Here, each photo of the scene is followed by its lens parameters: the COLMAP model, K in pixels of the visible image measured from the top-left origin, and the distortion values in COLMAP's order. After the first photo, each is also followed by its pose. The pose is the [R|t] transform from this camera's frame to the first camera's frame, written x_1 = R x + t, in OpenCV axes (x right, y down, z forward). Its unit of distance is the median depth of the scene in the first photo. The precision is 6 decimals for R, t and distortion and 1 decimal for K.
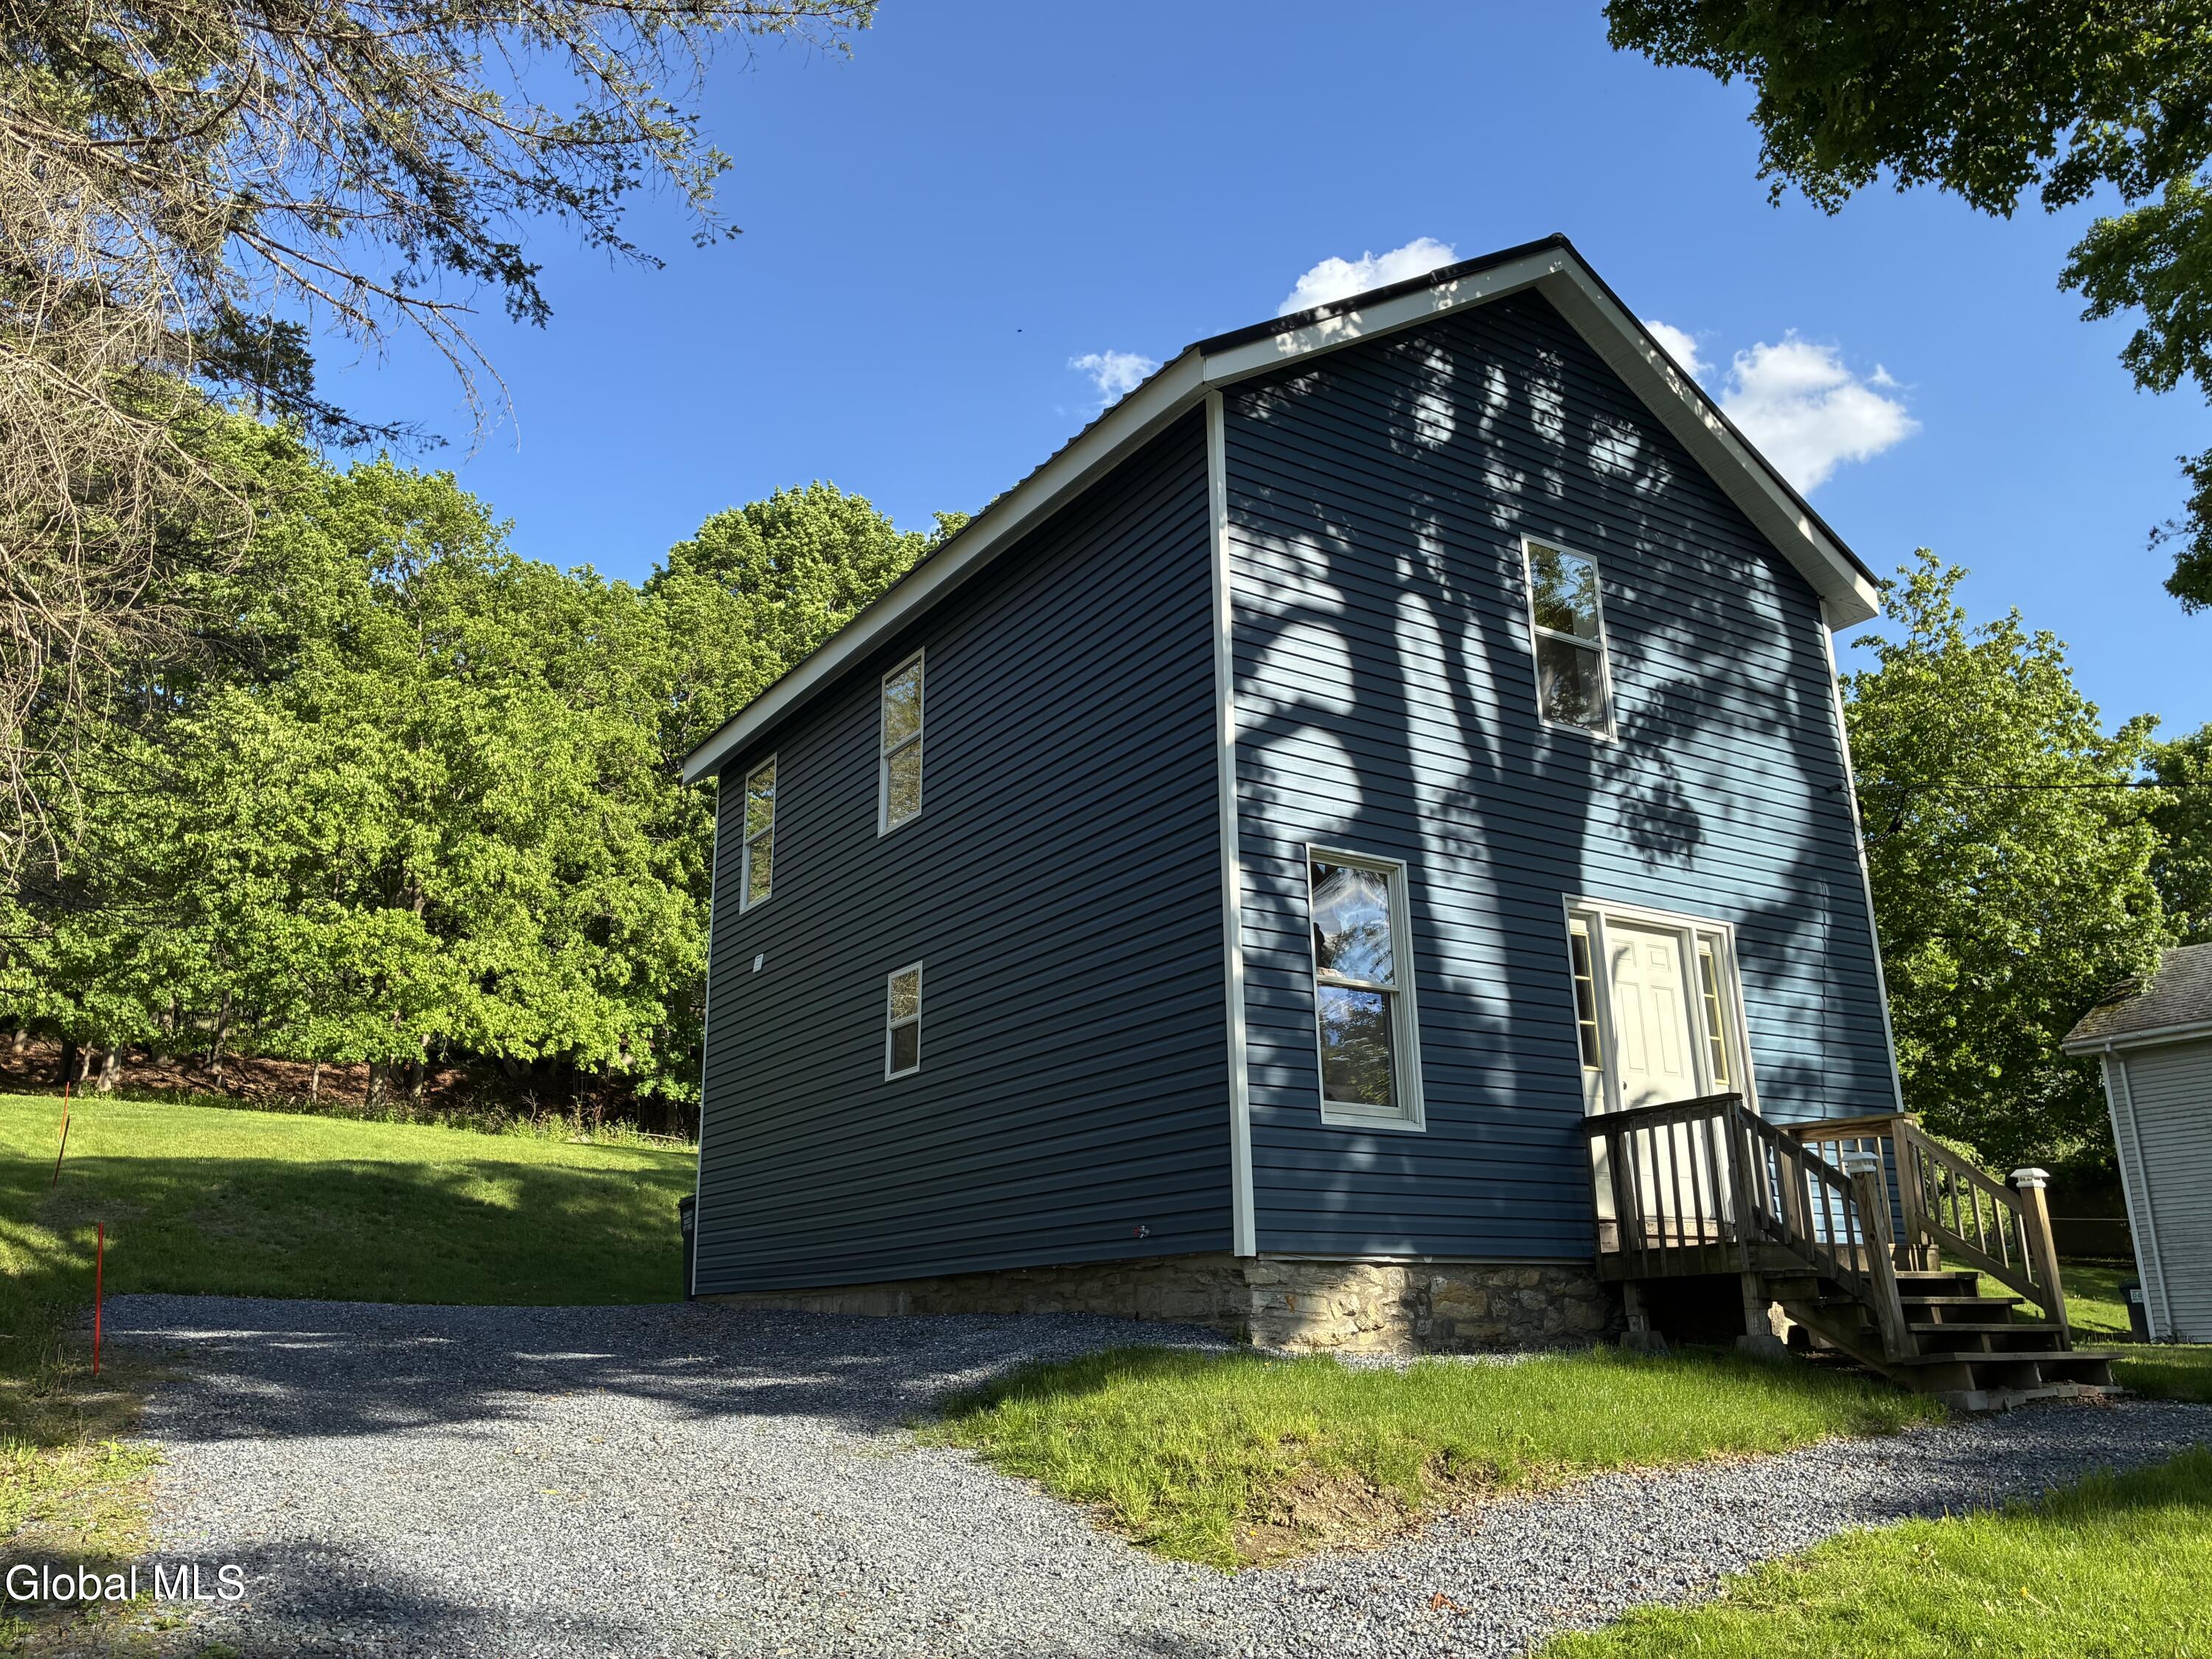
lens RADIAL K [[1679.2, 0, 1107.2], [0, 1679.2, 840.7], [0, 0, 1]] dist [0.015532, -0.004601]
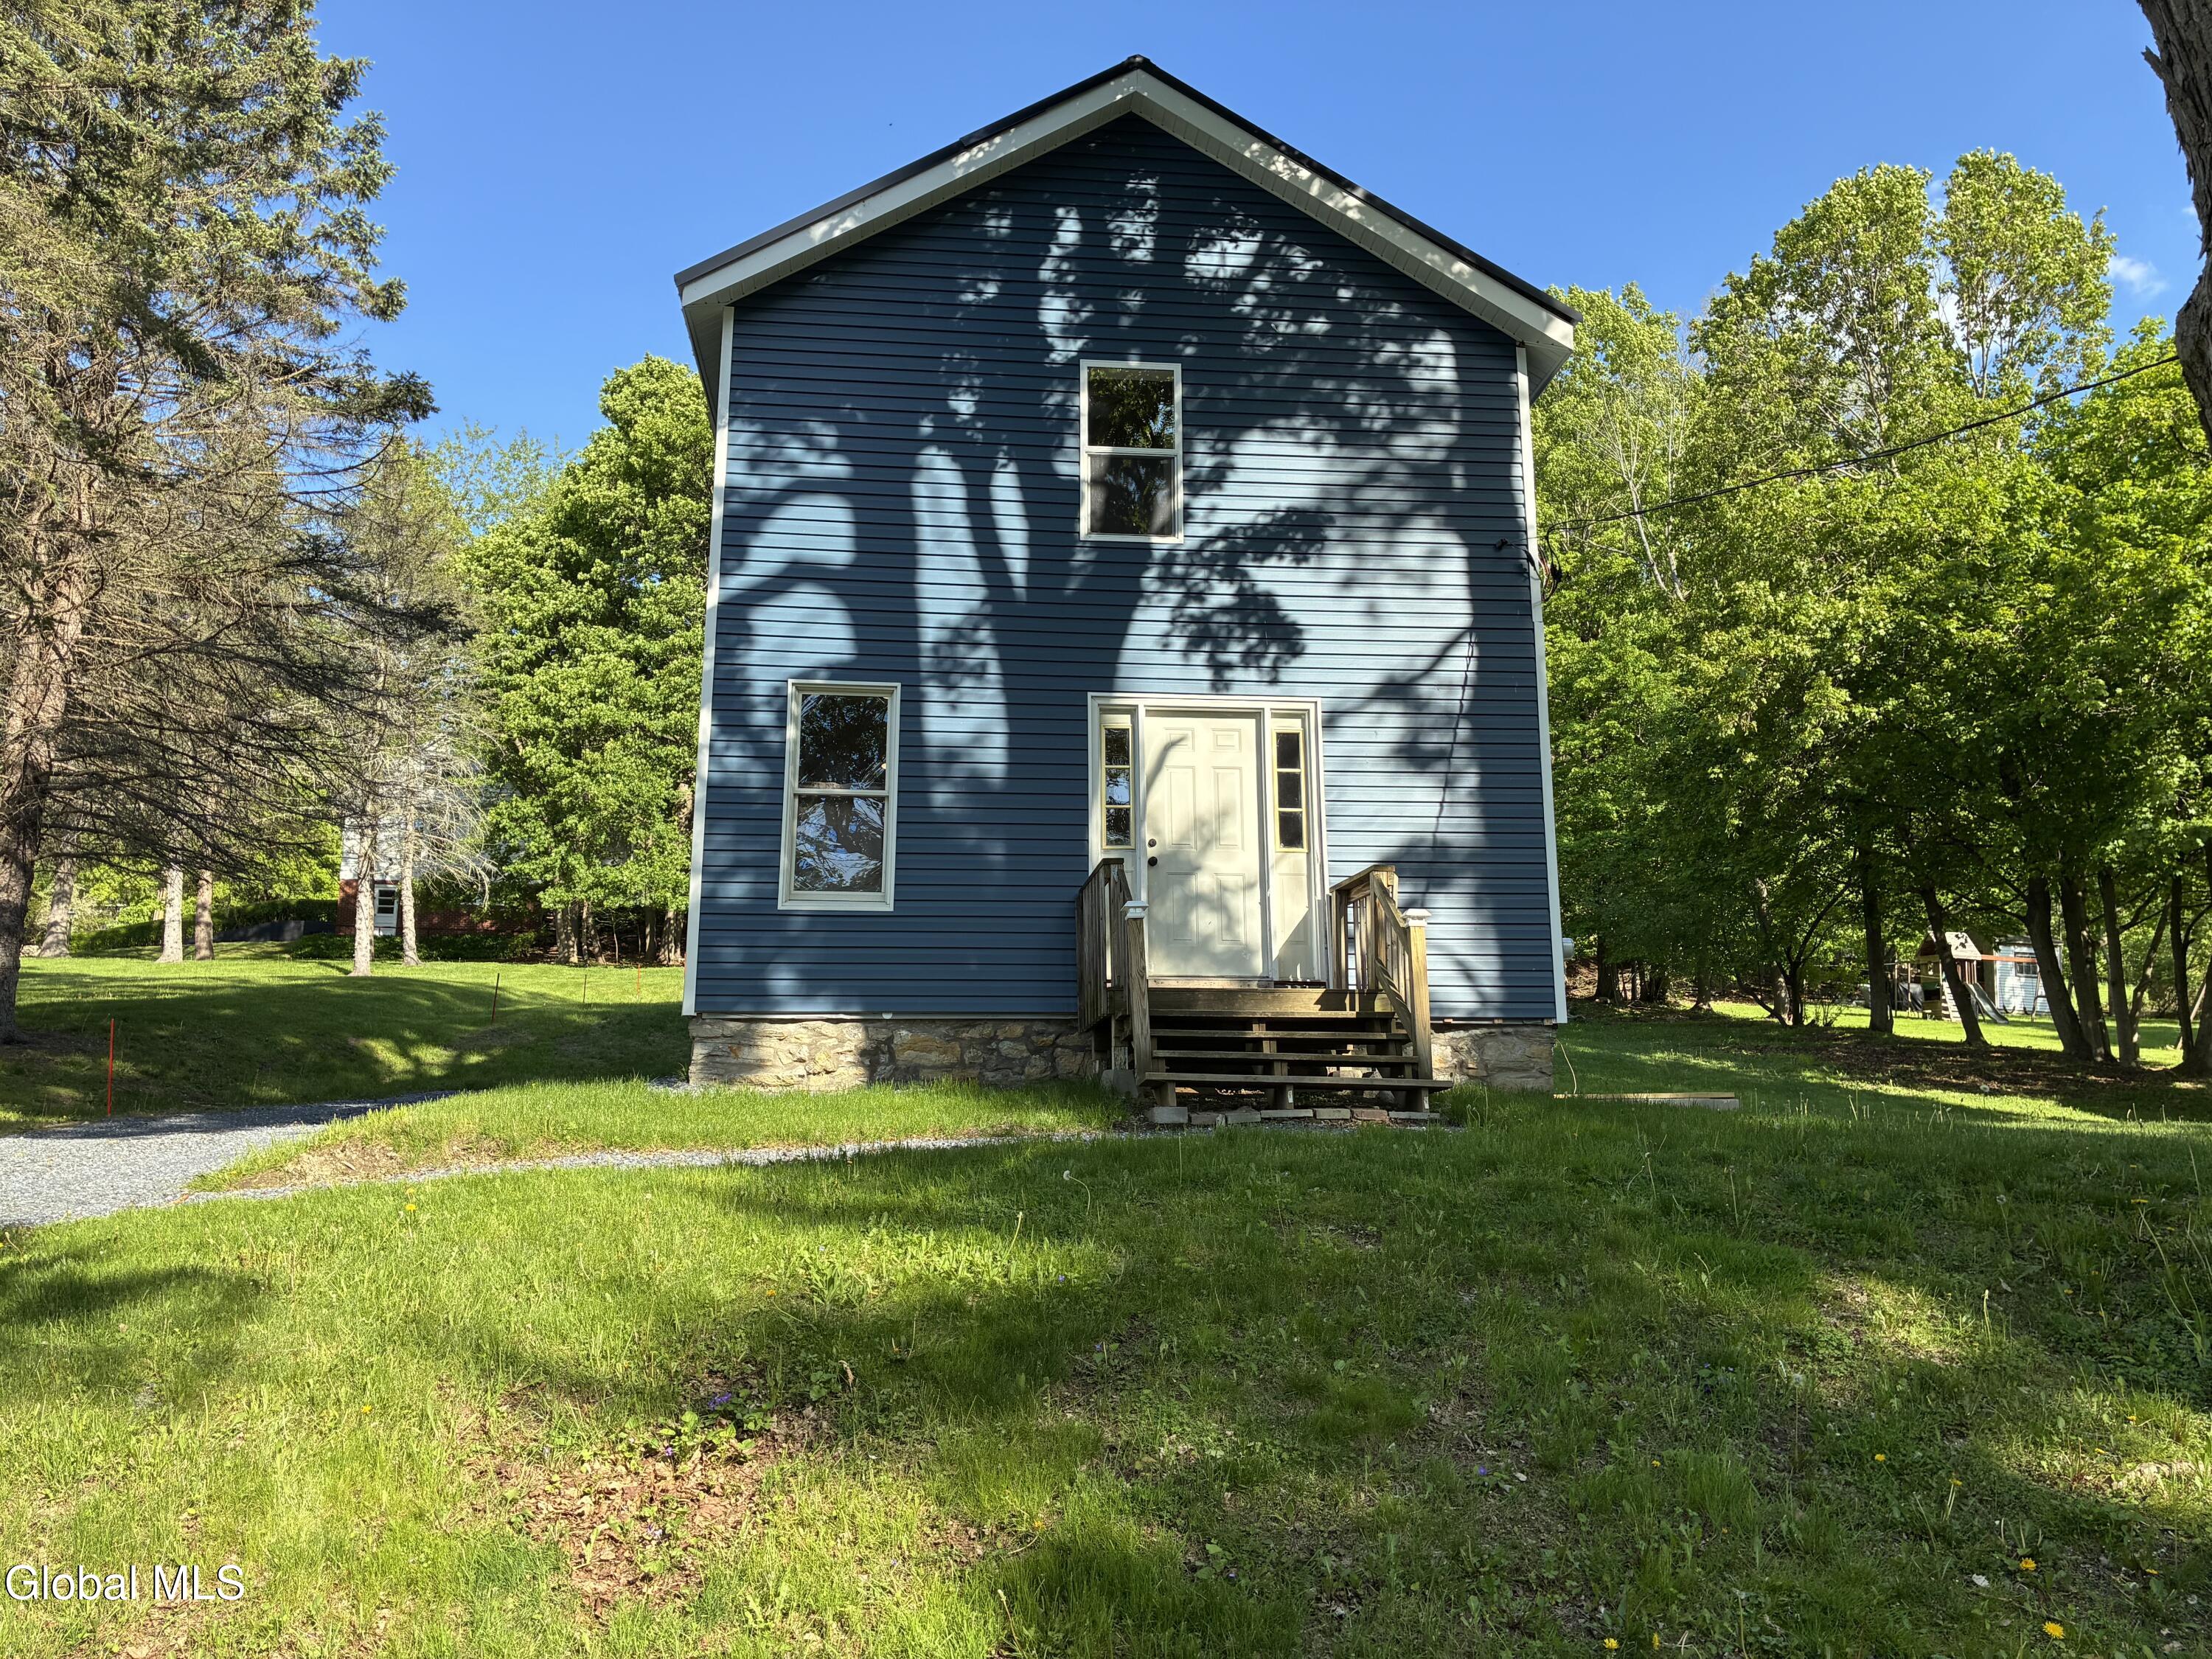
lens RADIAL K [[1679.2, 0, 1107.2], [0, 1679.2, 840.7], [0, 0, 1]] dist [0.015532, -0.004601]
pose [[0.904104, -0.081883, -0.419395, 0.738494], [0.118178, 0.991101, 0.061257, 0.062061], [0.410647, -0.104945, 0.905735, -0.002607]]
